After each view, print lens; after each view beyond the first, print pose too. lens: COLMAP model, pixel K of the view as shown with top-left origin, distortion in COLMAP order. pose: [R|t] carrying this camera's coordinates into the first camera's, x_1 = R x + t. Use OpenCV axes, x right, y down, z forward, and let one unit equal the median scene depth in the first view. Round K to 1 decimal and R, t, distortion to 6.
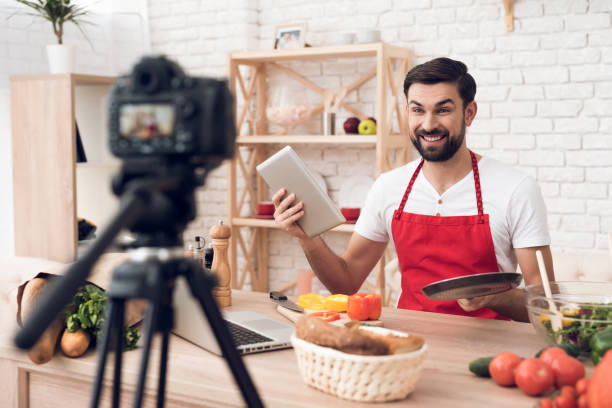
lens RADIAL K [[858.3, 0, 306.0], [0, 858.3, 204.0], [0, 0, 1]] dist [0.000051, 0.007594]
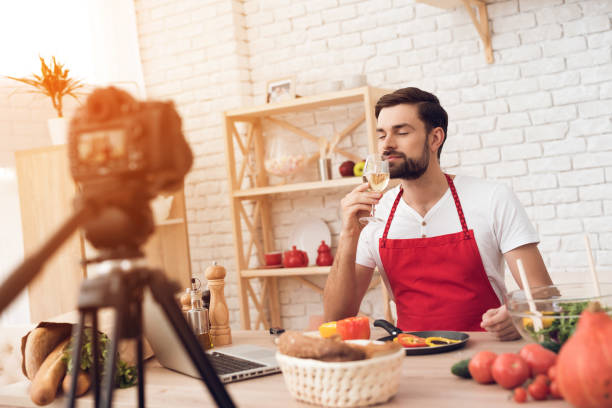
lens RADIAL K [[858.3, 0, 306.0], [0, 858.3, 204.0], [0, 0, 1]] dist [0.000051, 0.007594]
pose [[0.995415, -0.092696, -0.023604, 0.025965], [0.090731, 0.993130, -0.073900, 0.022841], [0.030292, 0.071420, 0.996986, -0.022326]]
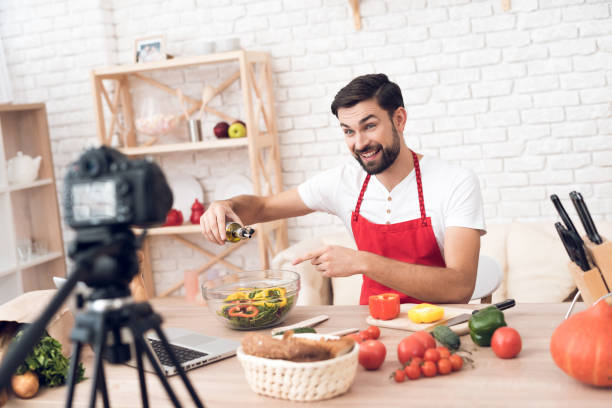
lens RADIAL K [[854.0, 0, 306.0], [0, 854.0, 204.0], [0, 0, 1]] dist [0.001477, 0.014606]
pose [[0.976699, -0.115932, 0.180605, -0.048021], [0.110890, 0.993113, 0.037804, -0.031186], [-0.183744, -0.016896, 0.982829, -0.050155]]
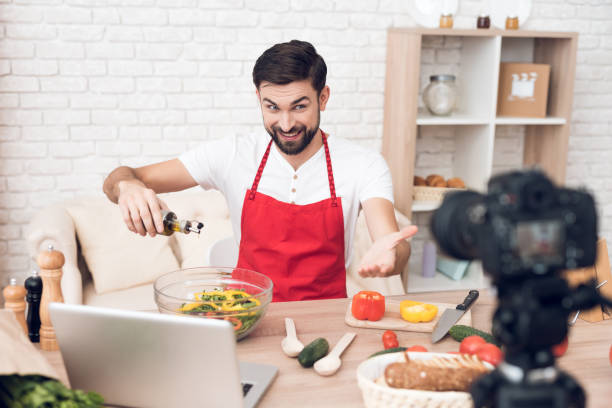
lens RADIAL K [[858.3, 0, 306.0], [0, 858.3, 204.0], [0, 0, 1]] dist [0.000051, 0.007594]
pose [[0.693765, -0.133574, 0.707706, -0.311395], [0.031351, 0.987320, 0.155616, -0.085470], [-0.719518, -0.085774, 0.689156, 0.177132]]
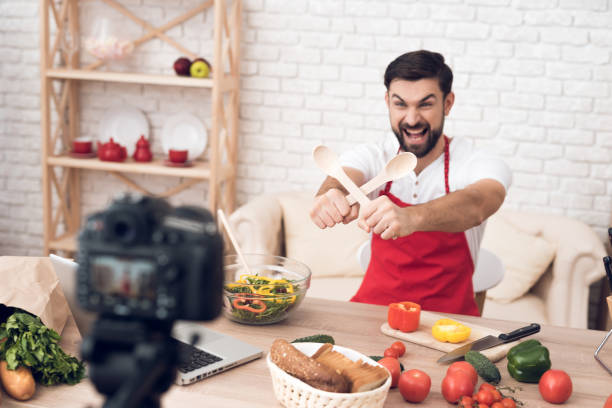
lens RADIAL K [[858.3, 0, 306.0], [0, 858.3, 204.0], [0, 0, 1]] dist [0.000051, 0.007594]
pose [[0.948368, -0.021237, 0.316460, -0.131331], [-0.024690, 0.989785, 0.140415, -0.081514], [-0.316210, -0.140979, 0.938156, 0.031906]]
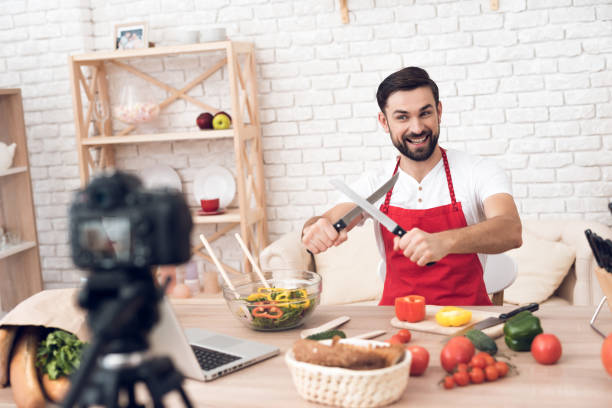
lens RADIAL K [[854.0, 0, 306.0], [0, 854.0, 204.0], [0, 0, 1]] dist [0.001477, 0.014606]
pose [[0.960482, -0.103800, 0.258262, -0.112933], [0.089927, 0.993825, 0.064994, -0.050359], [-0.263413, -0.039201, 0.963886, -0.030955]]
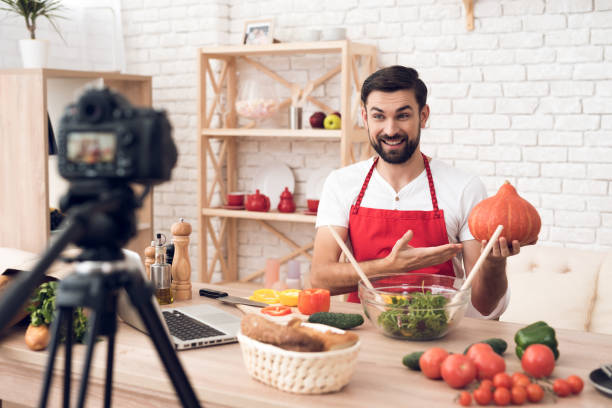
lens RADIAL K [[858.3, 0, 306.0], [0, 858.3, 204.0], [0, 0, 1]] dist [0.000051, 0.007594]
pose [[0.999779, 0.005266, 0.020374, 0.019847], [-0.005712, 0.999744, 0.021876, -0.013803], [-0.020254, -0.021988, 0.999553, -0.034085]]
